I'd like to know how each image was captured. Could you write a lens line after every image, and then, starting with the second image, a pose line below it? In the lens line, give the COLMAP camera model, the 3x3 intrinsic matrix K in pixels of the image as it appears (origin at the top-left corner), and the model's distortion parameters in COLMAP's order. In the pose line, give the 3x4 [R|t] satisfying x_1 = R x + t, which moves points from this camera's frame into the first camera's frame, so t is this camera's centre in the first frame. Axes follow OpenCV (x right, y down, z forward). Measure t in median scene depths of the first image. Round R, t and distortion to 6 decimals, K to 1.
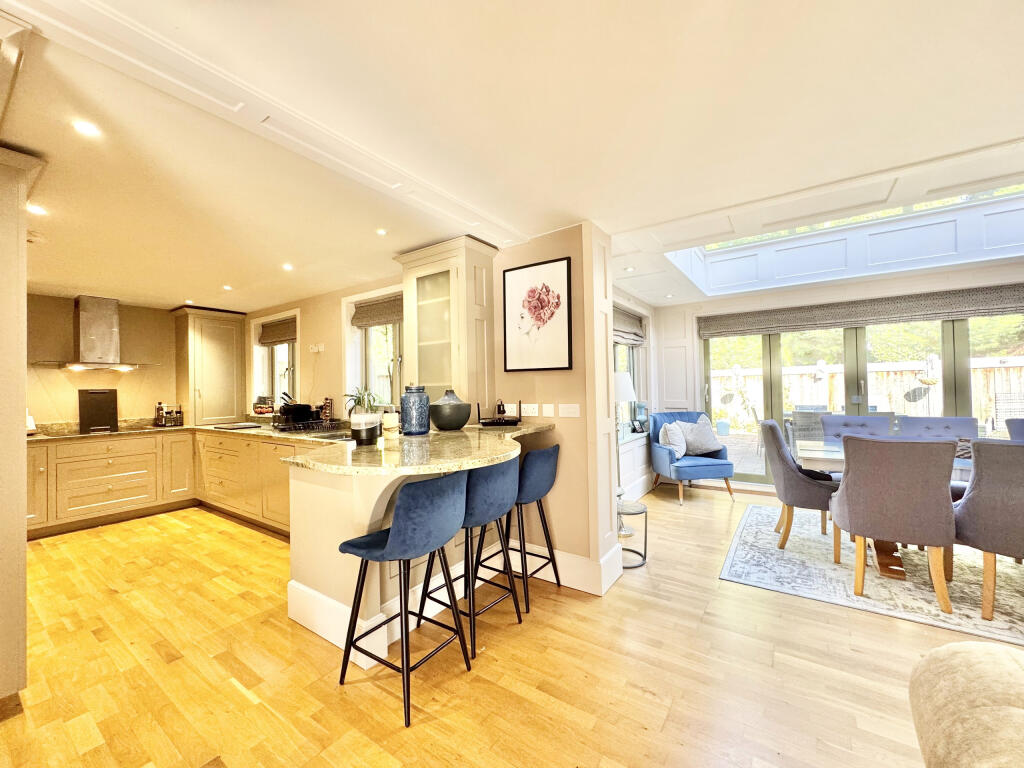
lens RADIAL K [[413.6, 0, 508.5], [0, 413.6, 383.0], [0, 0, 1]] dist [-0.003559, -0.000001]
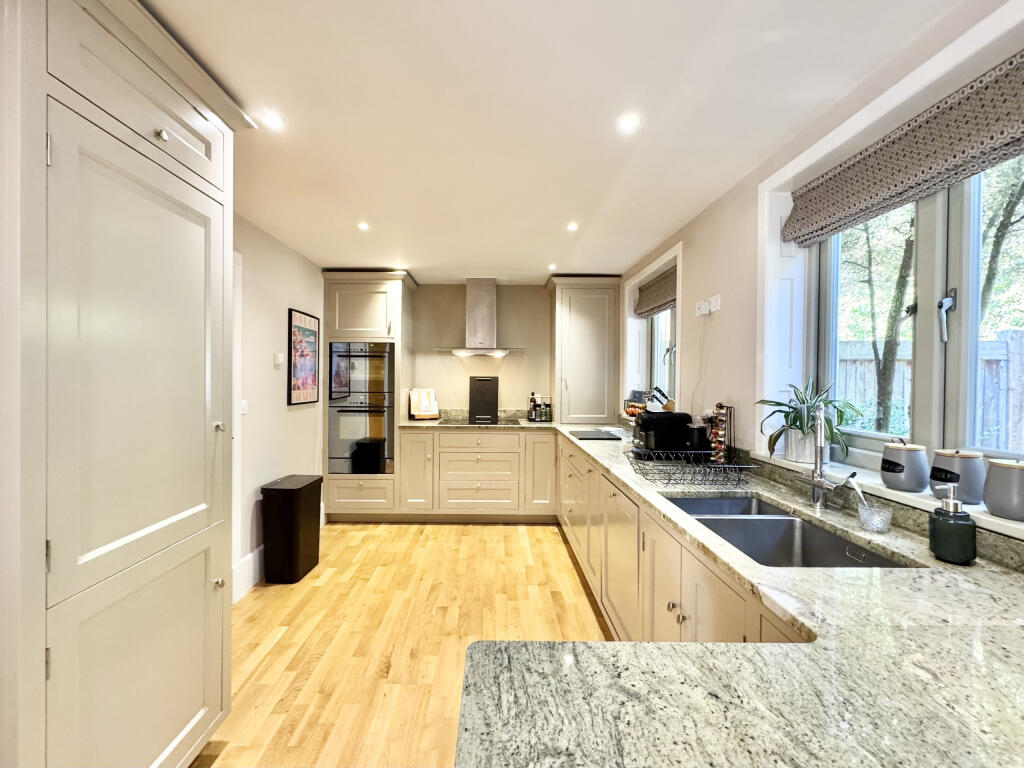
lens RADIAL K [[413.6, 0, 507.5], [0, 413.6, 381.6], [0, 0, 1]] dist [-0.003559, -0.000001]
pose [[0.578623, 0.029705, -0.815054, -0.185301], [-0.007994, 0.999495, 0.030752, -0.002813], [0.815556, -0.011278, 0.578569, 0.501809]]
